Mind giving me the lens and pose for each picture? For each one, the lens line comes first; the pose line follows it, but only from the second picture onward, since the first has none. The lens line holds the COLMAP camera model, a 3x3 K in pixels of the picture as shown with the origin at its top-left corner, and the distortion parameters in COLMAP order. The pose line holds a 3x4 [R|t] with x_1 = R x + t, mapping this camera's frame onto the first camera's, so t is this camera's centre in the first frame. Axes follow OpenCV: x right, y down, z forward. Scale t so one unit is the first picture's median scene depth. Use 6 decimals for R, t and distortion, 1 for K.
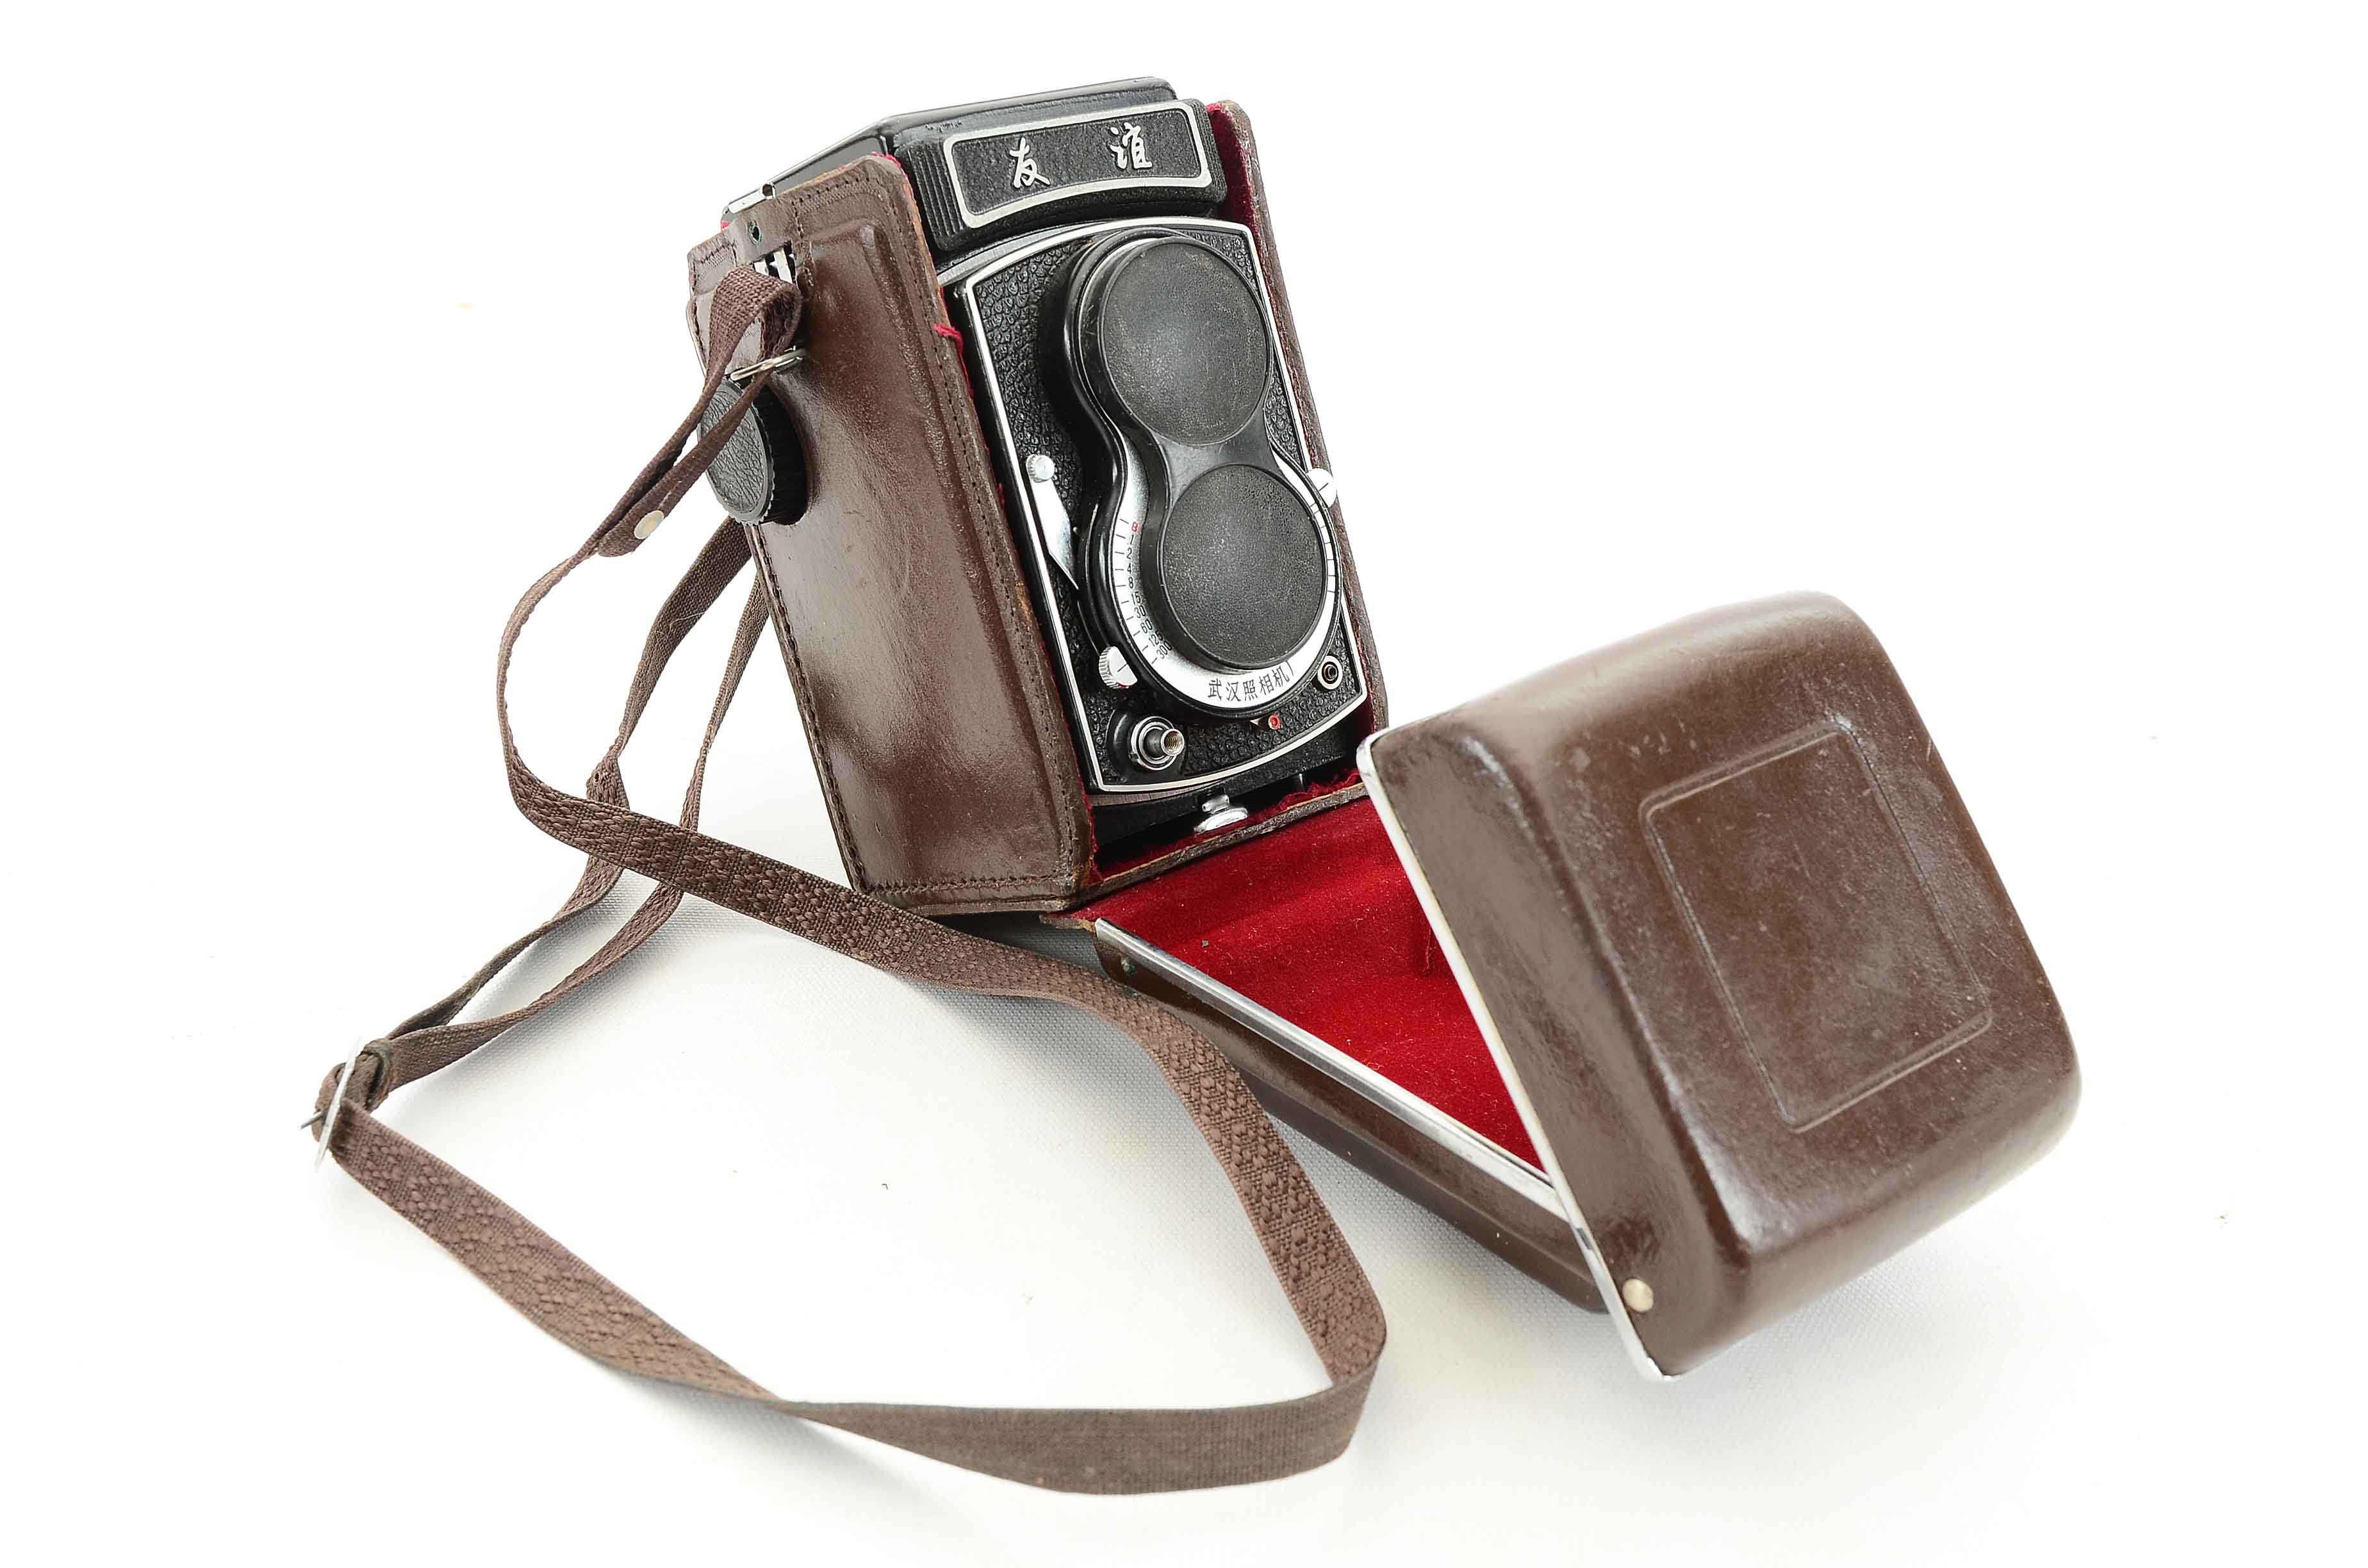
lens RADIAL K [[2561.6, 0, 1186.3], [0, 2561.6, 782.8], [0, 0, 1]] dist [-0.049688, 0.000000]
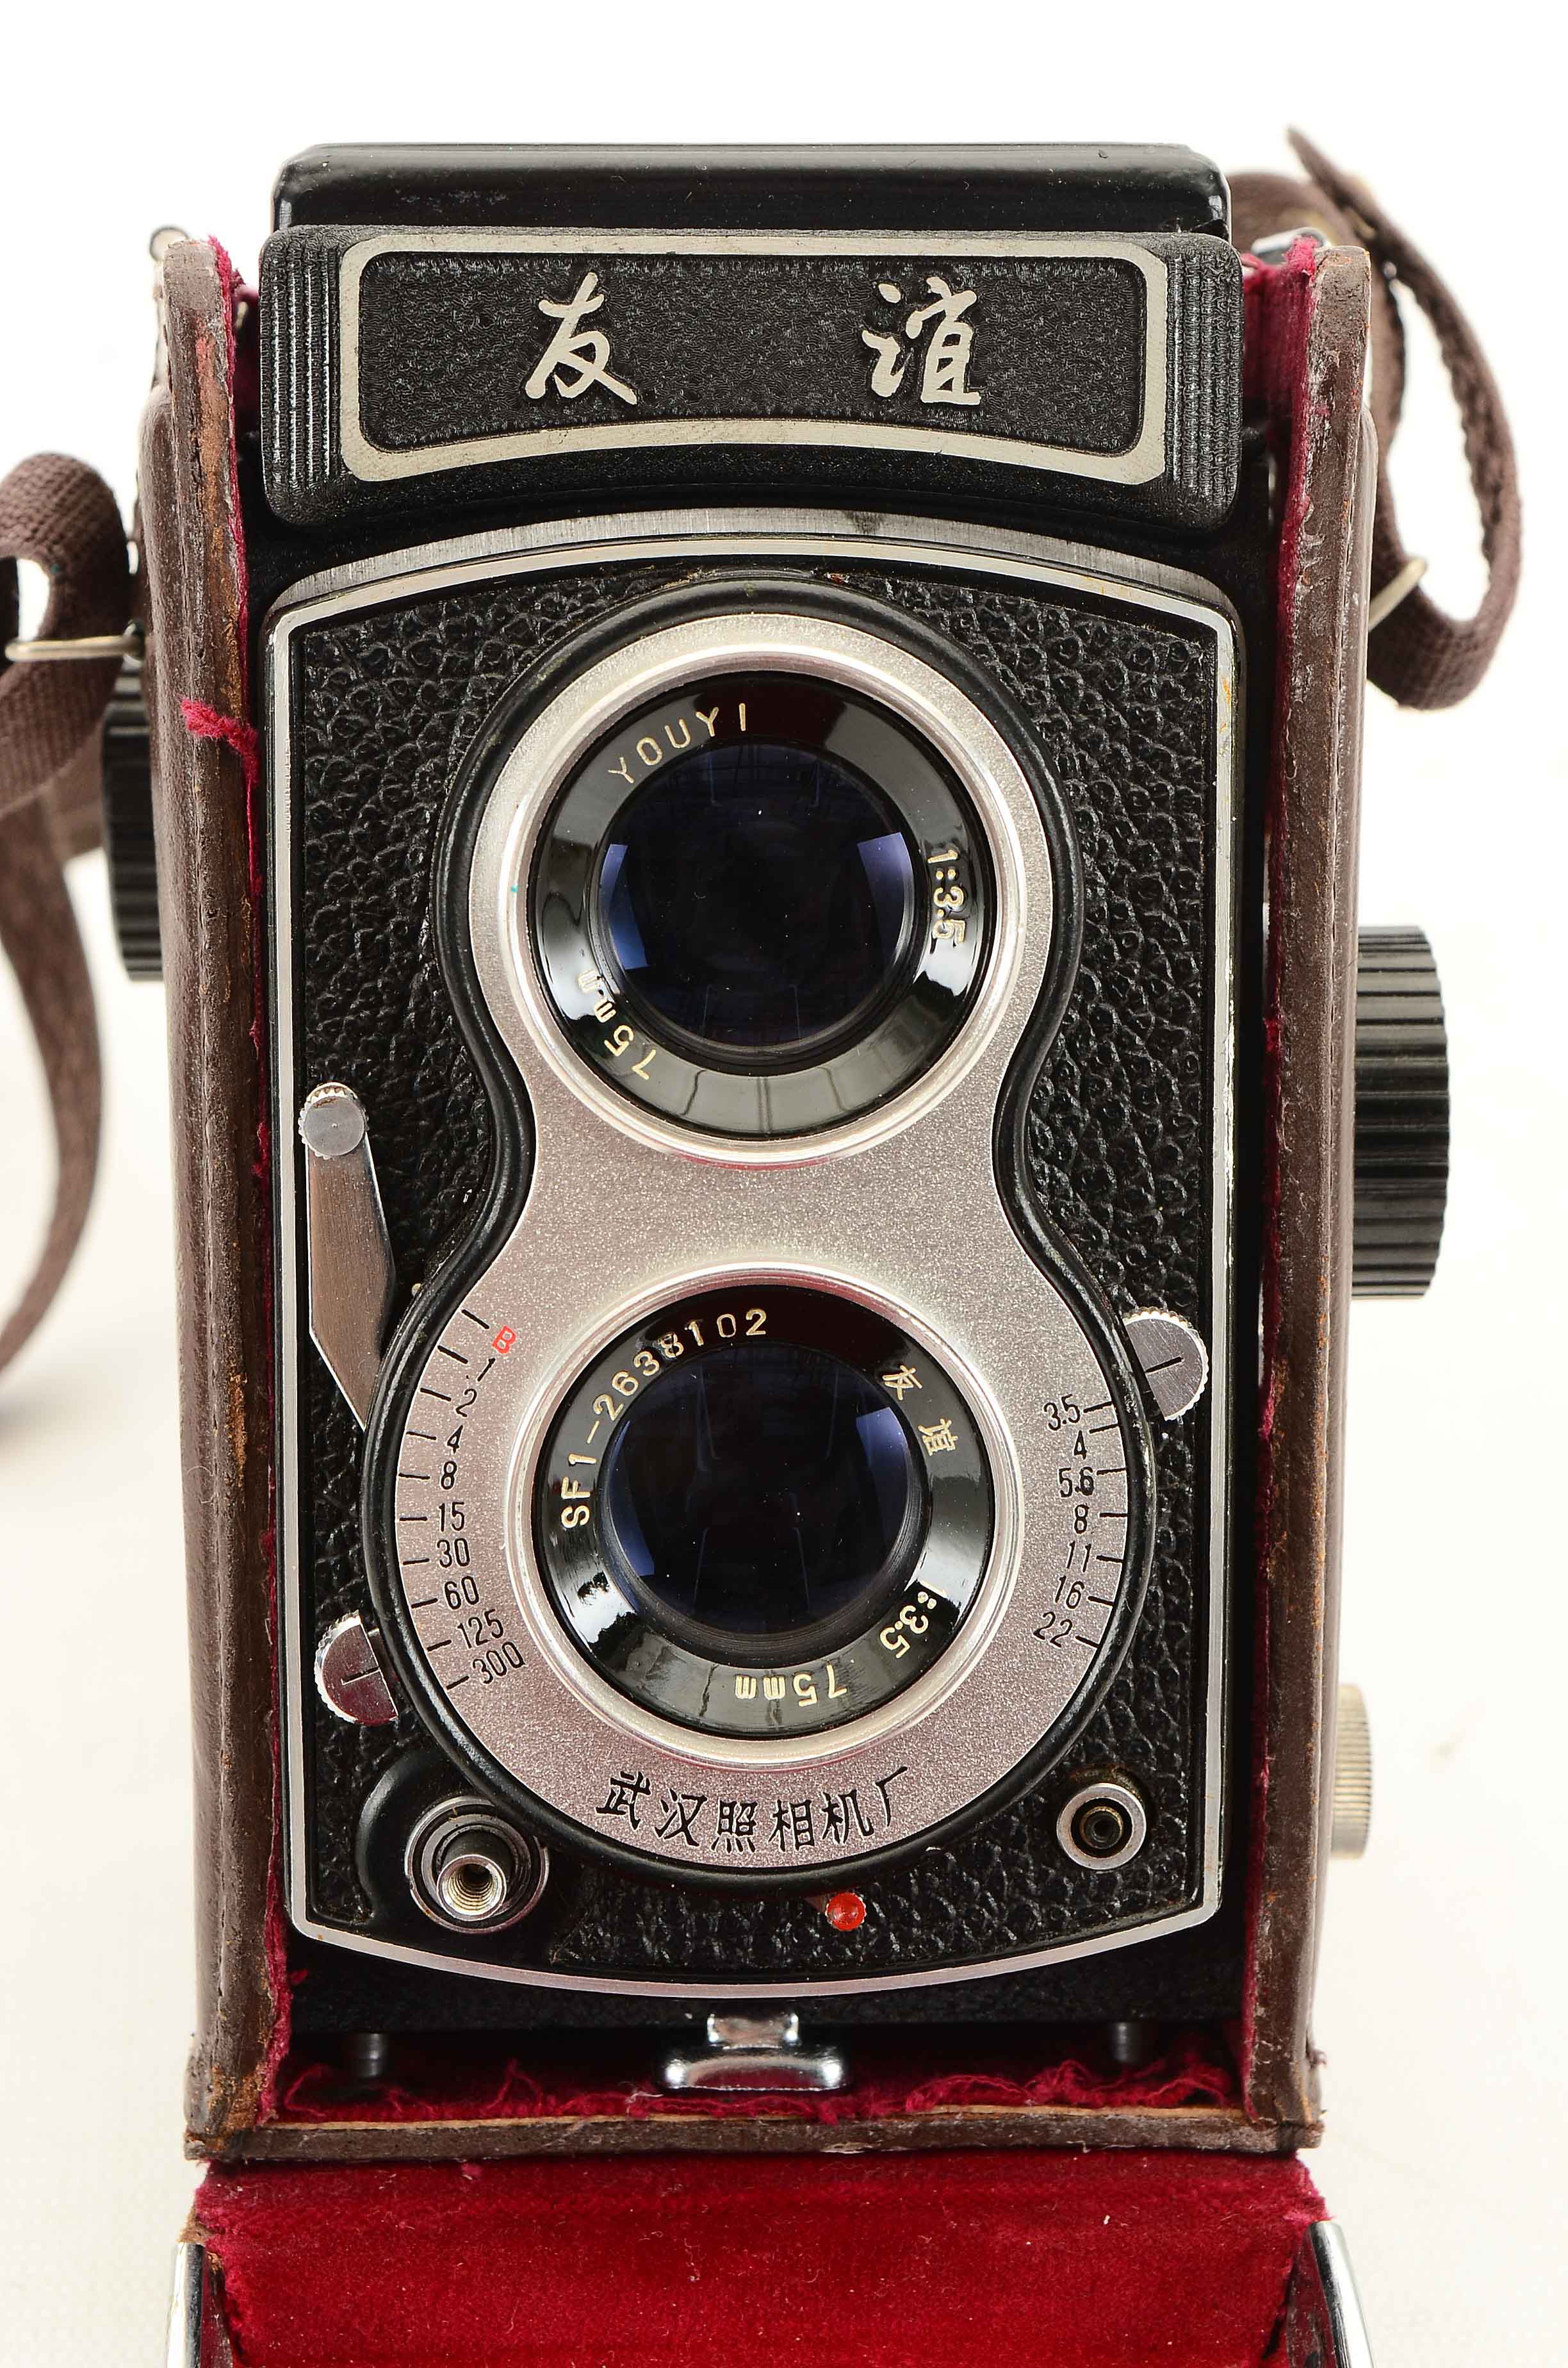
lens RADIAL K [[4768.1, 0, 775.4], [0, 4768.1, 1180.1], [0, 0, 1]] dist [0.070075, 0.000000]
pose [[0.793206, 0.316753, -0.520089, 0.363460], [-0.276155, 0.948306, 0.156378, -0.236839], [0.542737, 0.019586, 0.839674, 0.405253]]
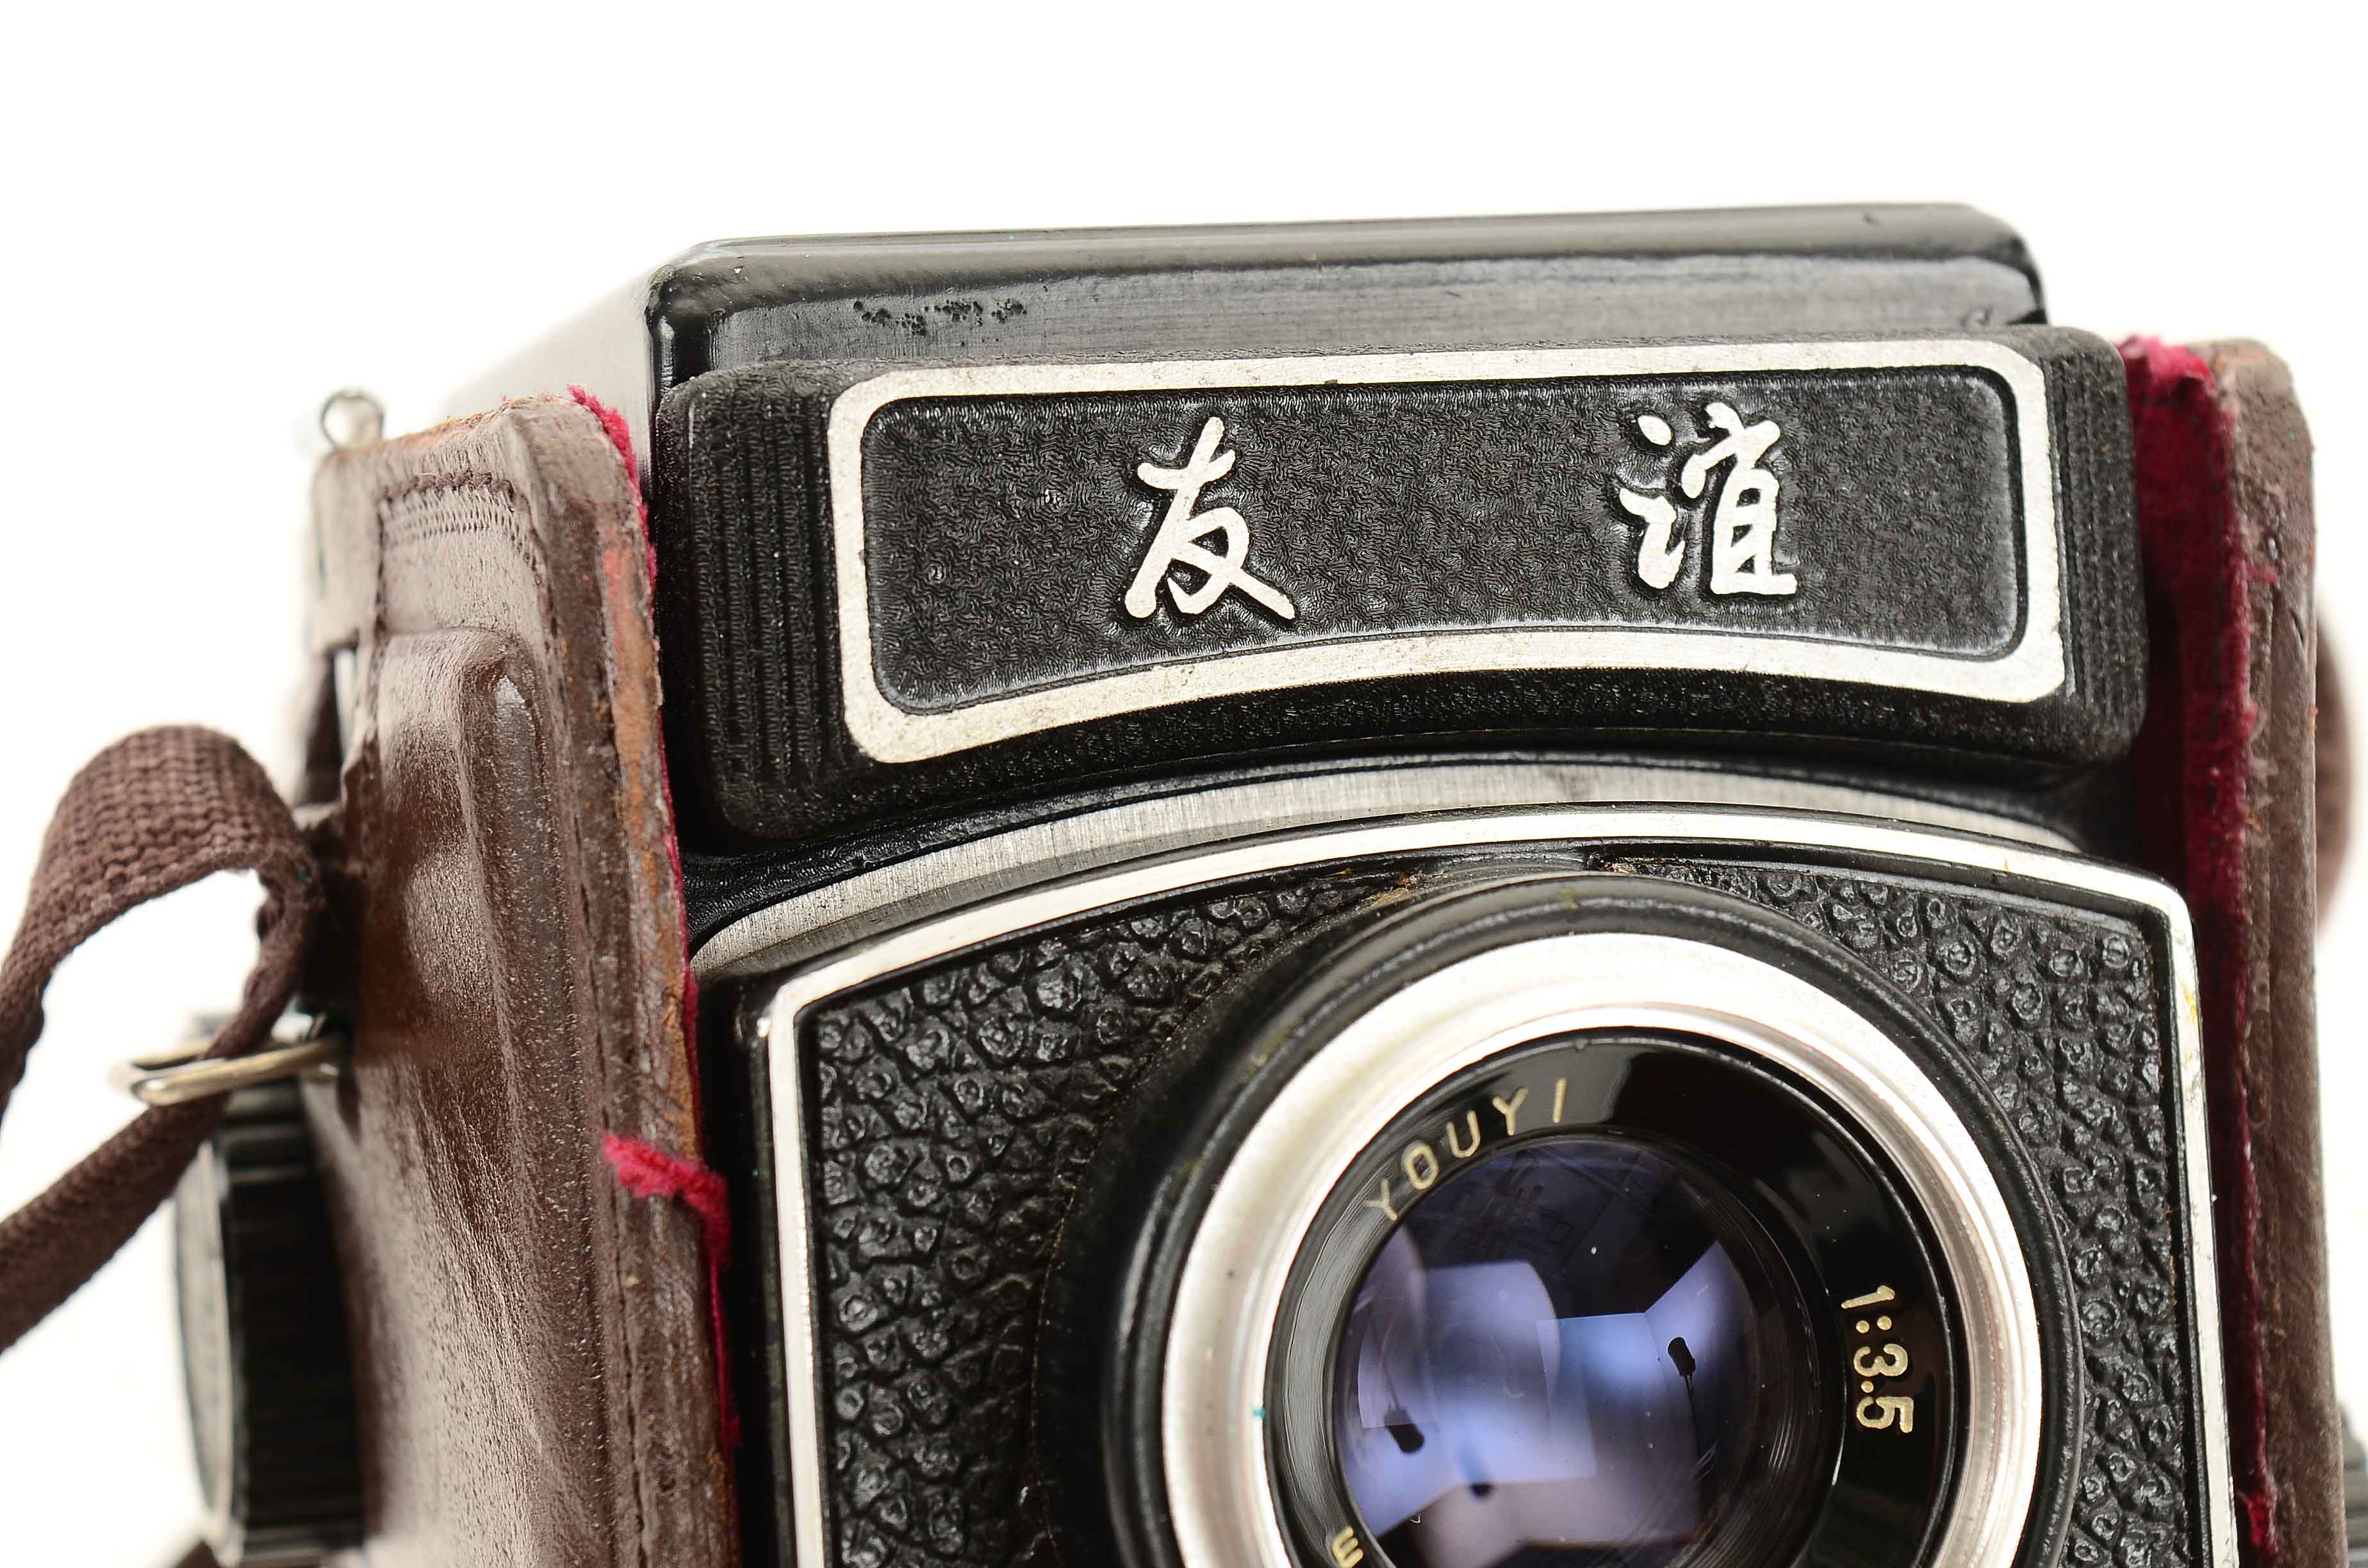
lens RADIAL K [[5186.3, 0, 1168.5], [0, 5186.3, 779.8], [0, 0, 1]] dist [0.052518, 0.000000]
pose [[0.918878, 0.196051, -0.342385, 0.104430], [-0.219760, 0.975046, -0.031466, -0.197218], [0.327672, 0.104156, 0.939033, 0.525585]]
